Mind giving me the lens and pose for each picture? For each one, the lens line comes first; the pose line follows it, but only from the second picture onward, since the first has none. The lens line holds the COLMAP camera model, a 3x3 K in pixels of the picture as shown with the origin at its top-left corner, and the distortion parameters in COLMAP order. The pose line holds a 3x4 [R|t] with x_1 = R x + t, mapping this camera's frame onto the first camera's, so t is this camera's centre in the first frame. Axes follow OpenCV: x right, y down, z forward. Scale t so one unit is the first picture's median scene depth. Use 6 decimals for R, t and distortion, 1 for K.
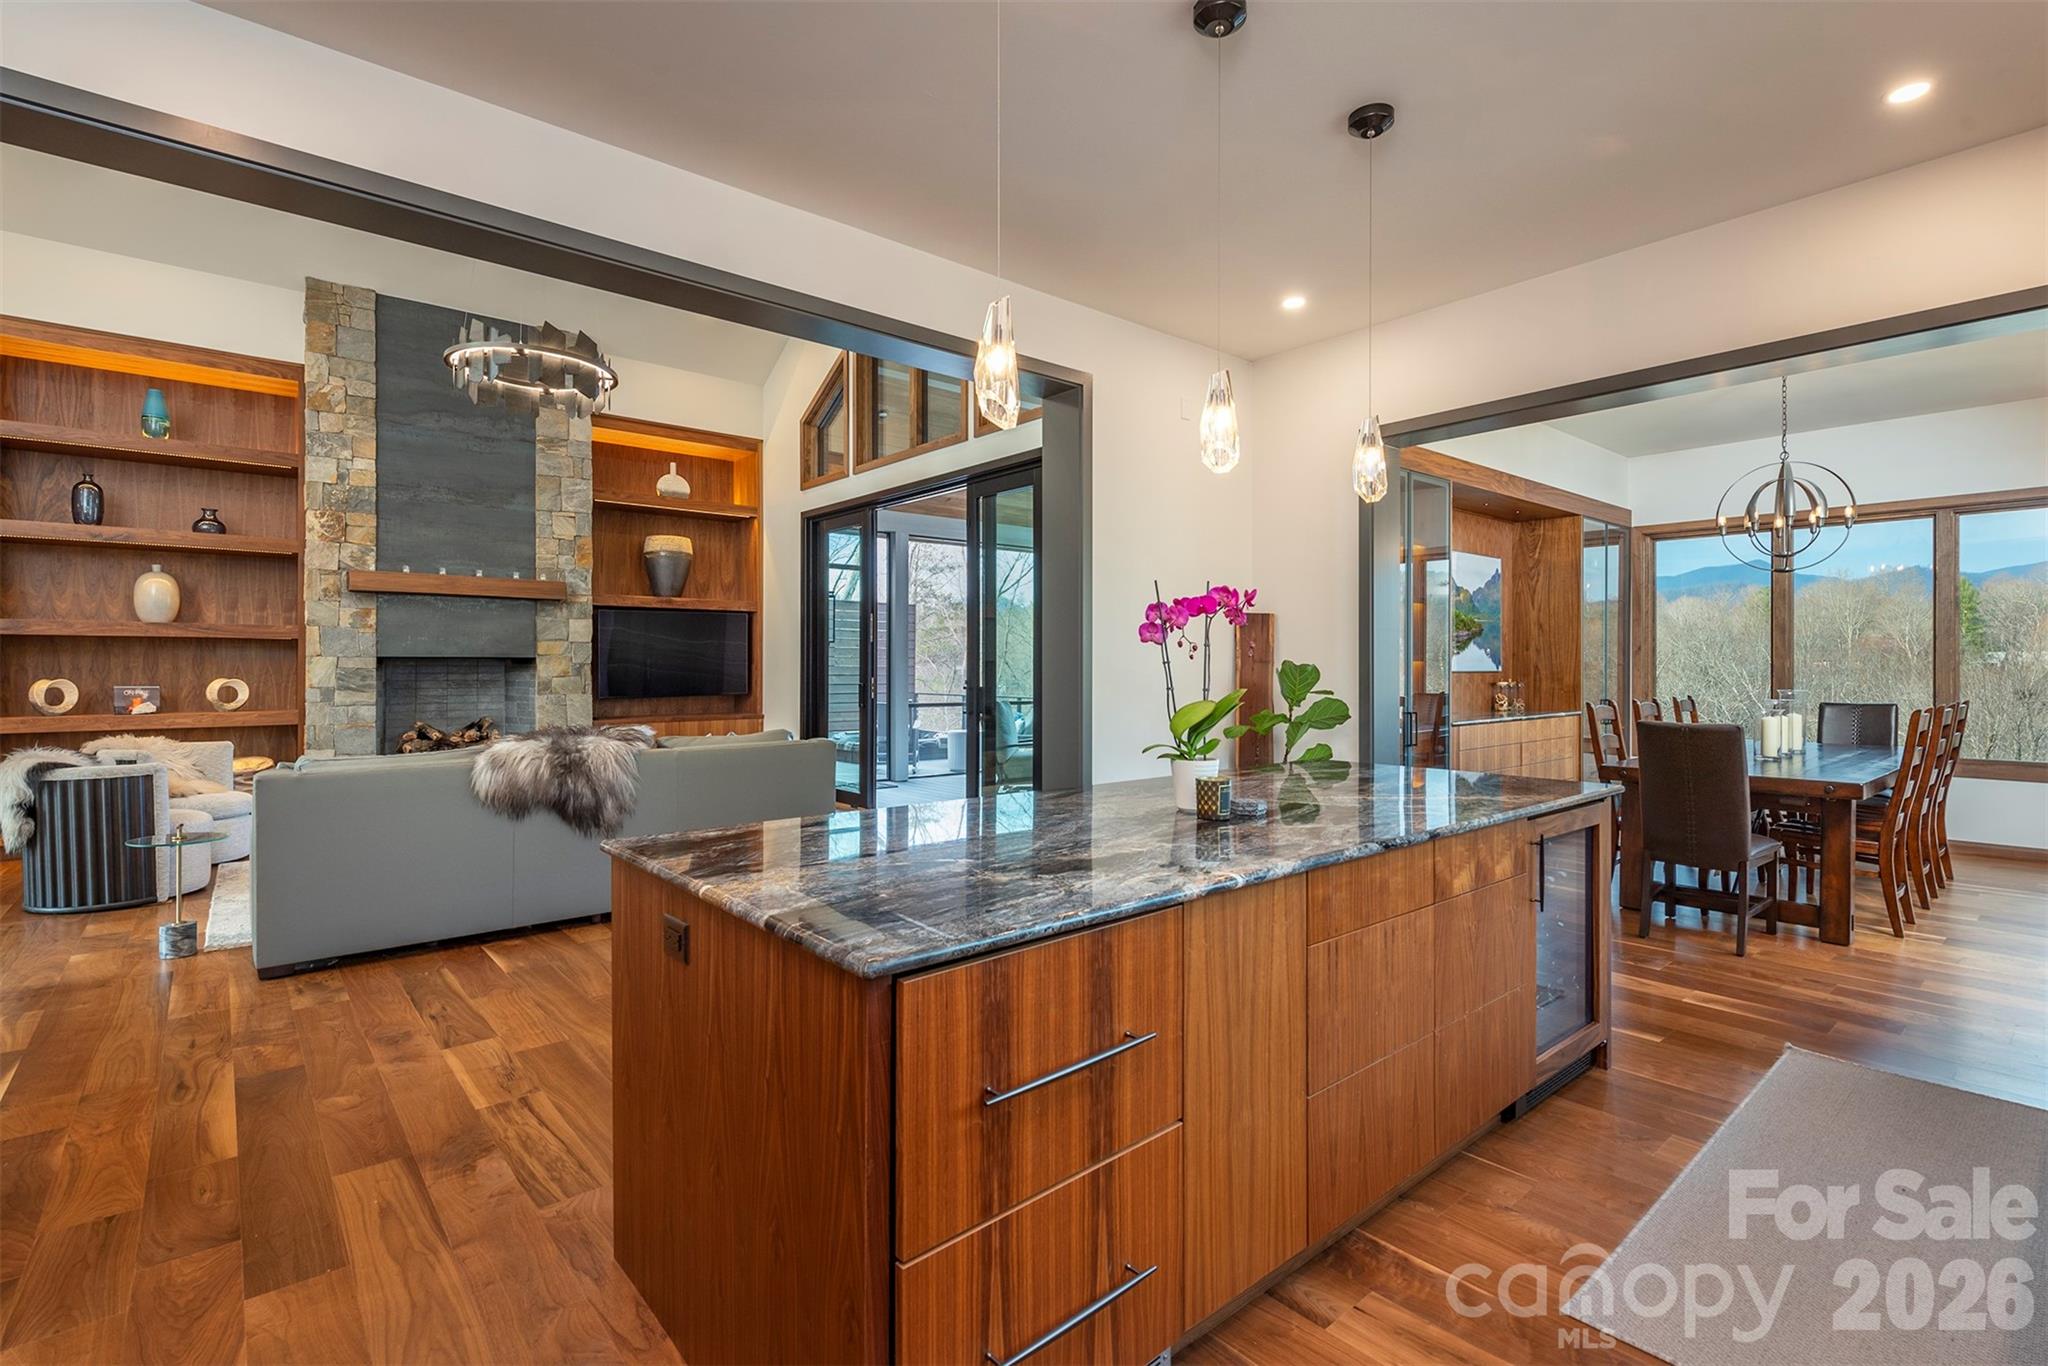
lens RADIAL K [[960.2, 0, 1030.9], [0, 960.2, 668.2], [0, 0, 1]] dist [0.013767, -0.005797]
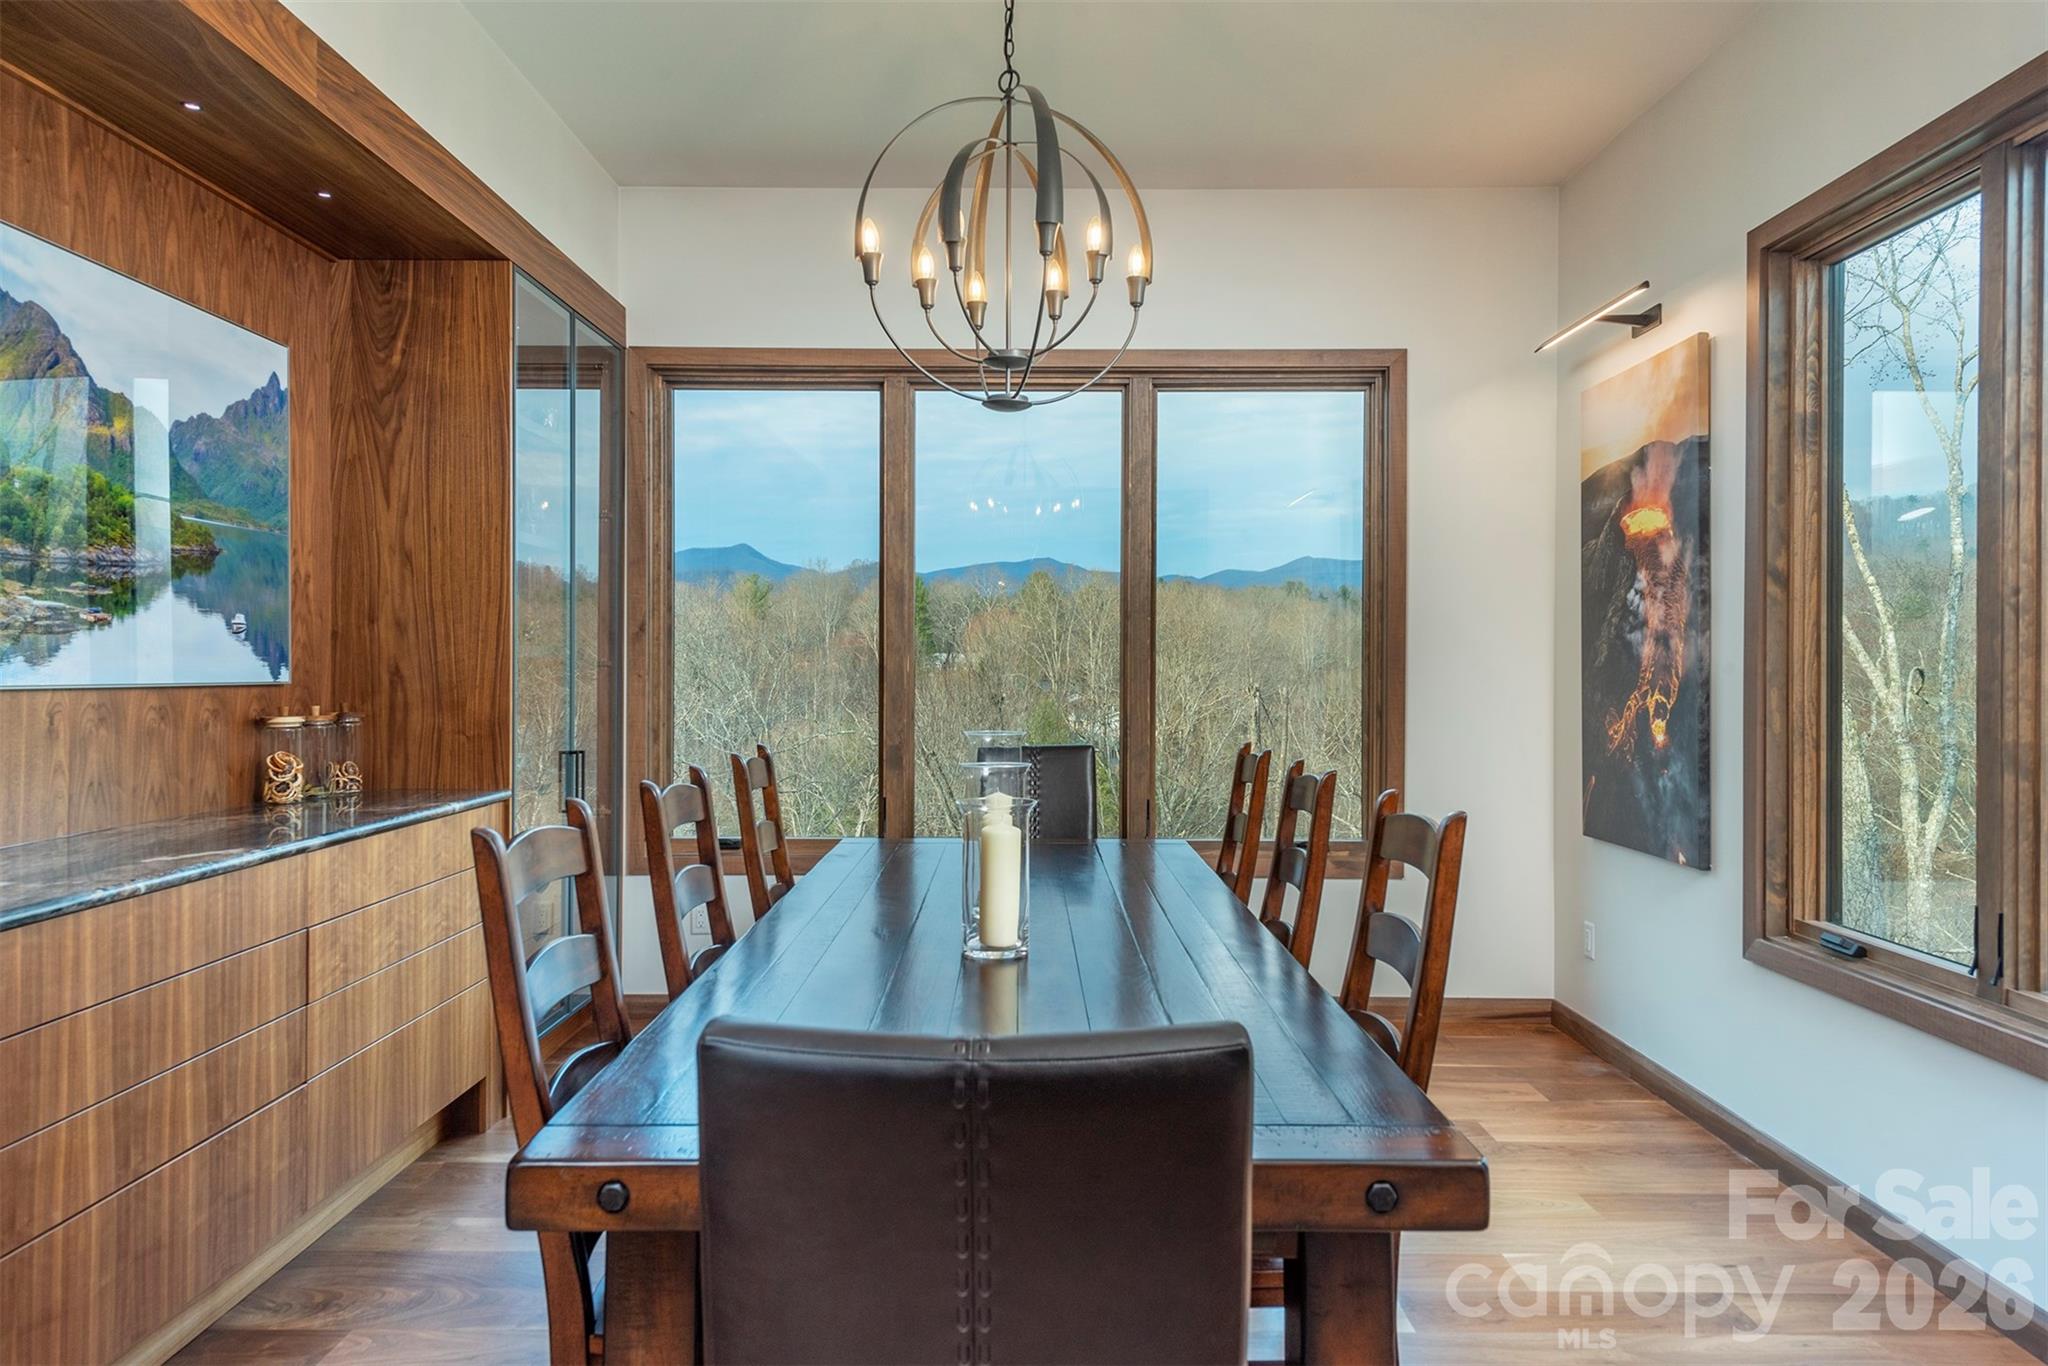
lens RADIAL K [[1310.9, 0, 1016.4], [0, 1310.9, 671.7], [0, 0, 1]] dist [0.030908, 0.000314]
pose [[0.653372, -0.002015, 0.757034, 0.299334], [0.001721, 0.999998, 0.001177, -0.000987], [-0.757035, 0.000534, 0.653374, 0.497623]]
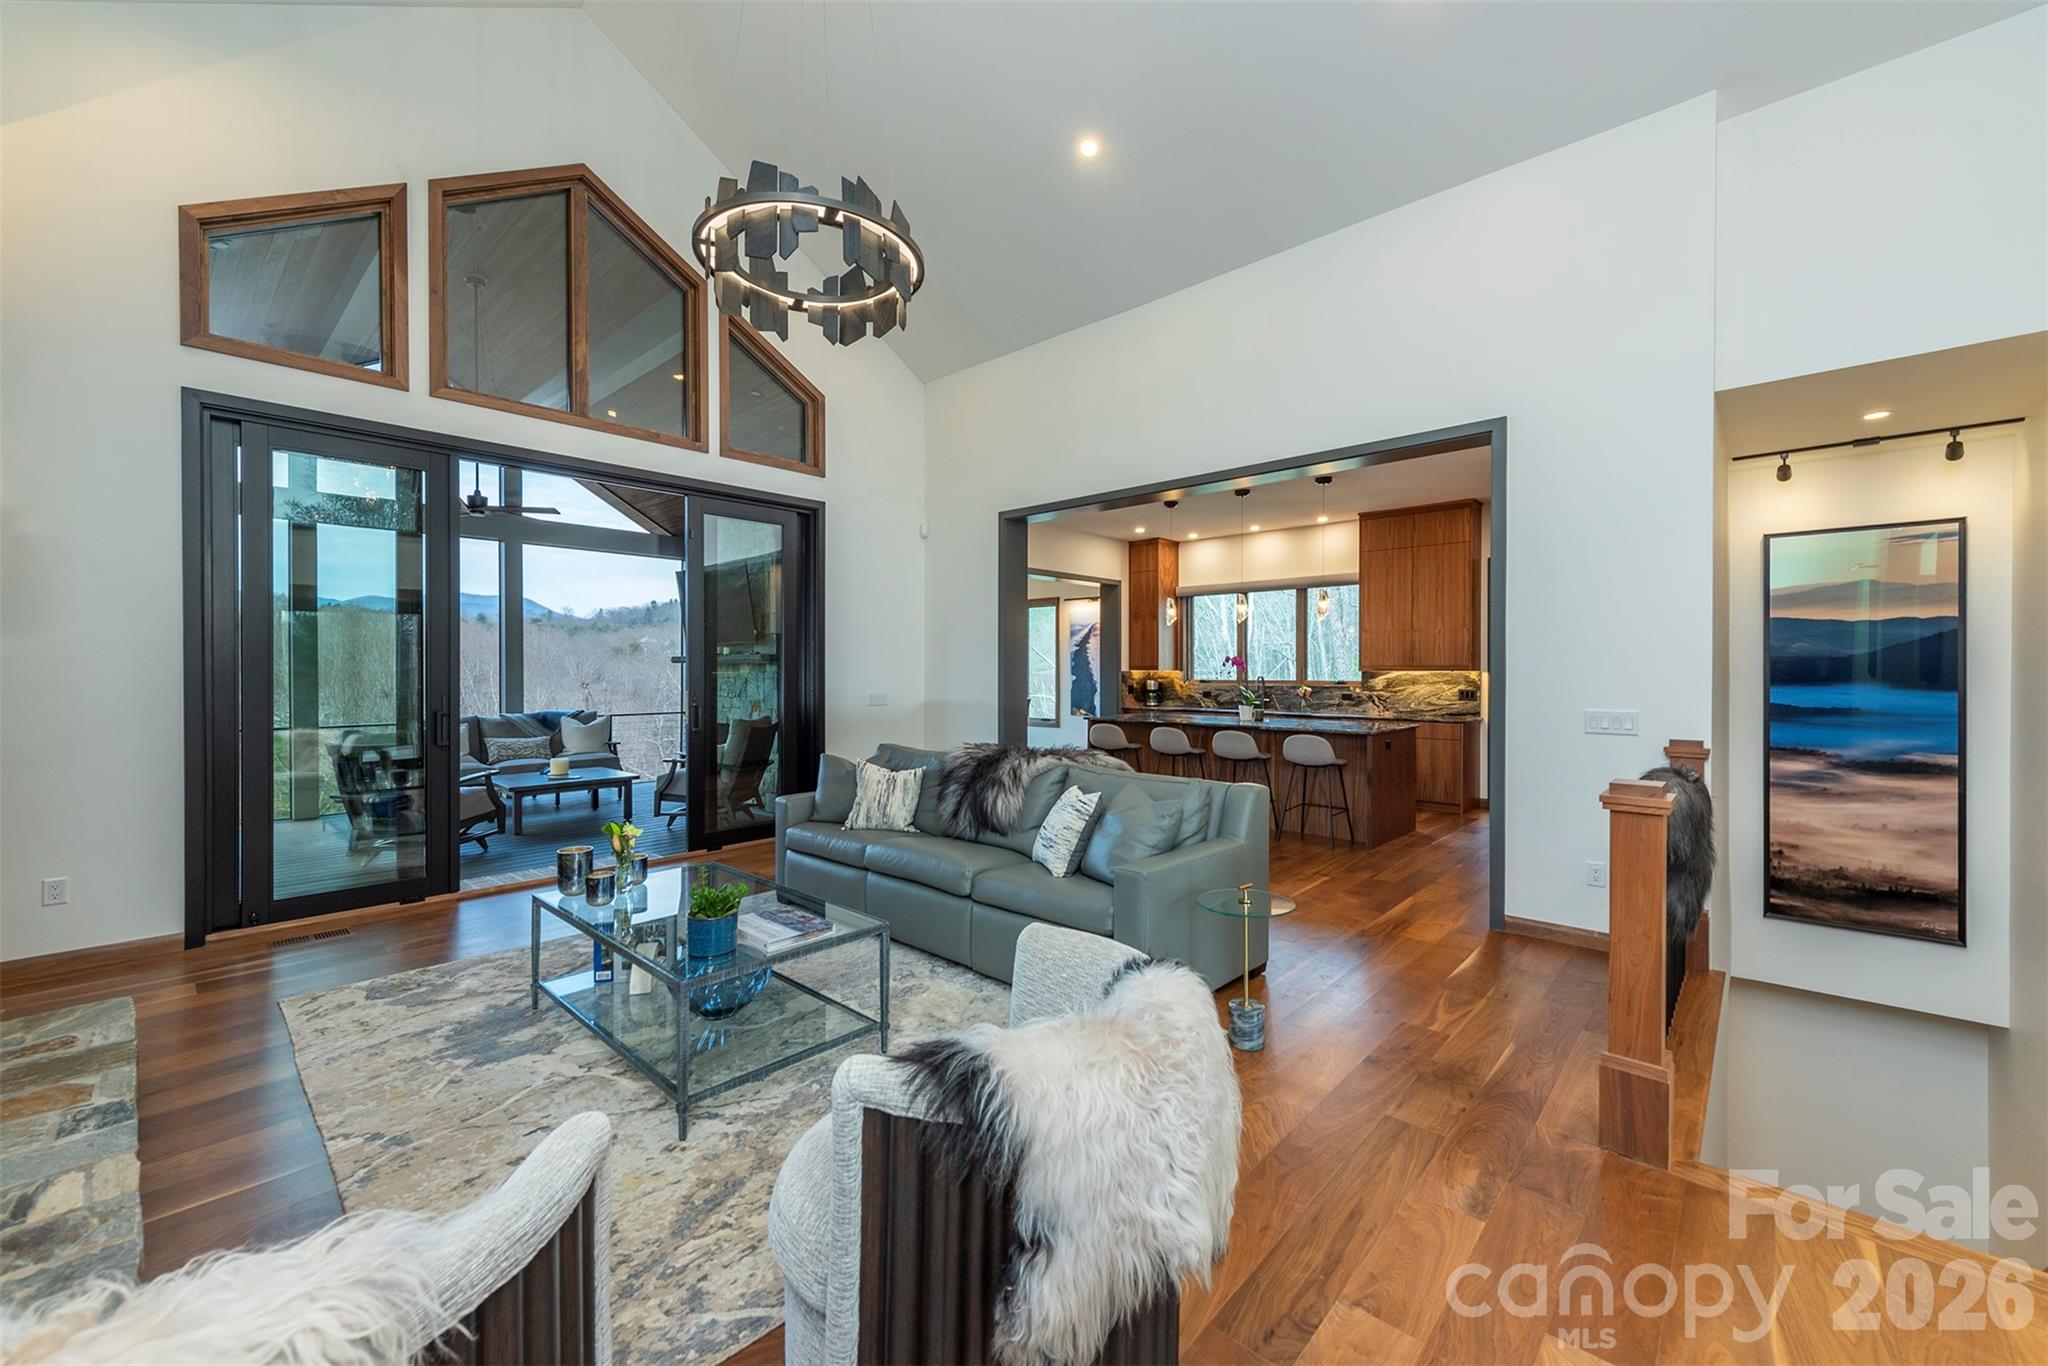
lens RADIAL K [[806.8, 0, 1024.6], [0, 806.8, 675.3], [0, 0, 1]] dist [0.006850, -0.001713]
pose [[-0.123899, -0.005563, 0.992279, -0.904591], [0.003070, 0.999977, 0.005989, -0.012352], [-0.992290, 0.003788, -0.123879, 0.753523]]
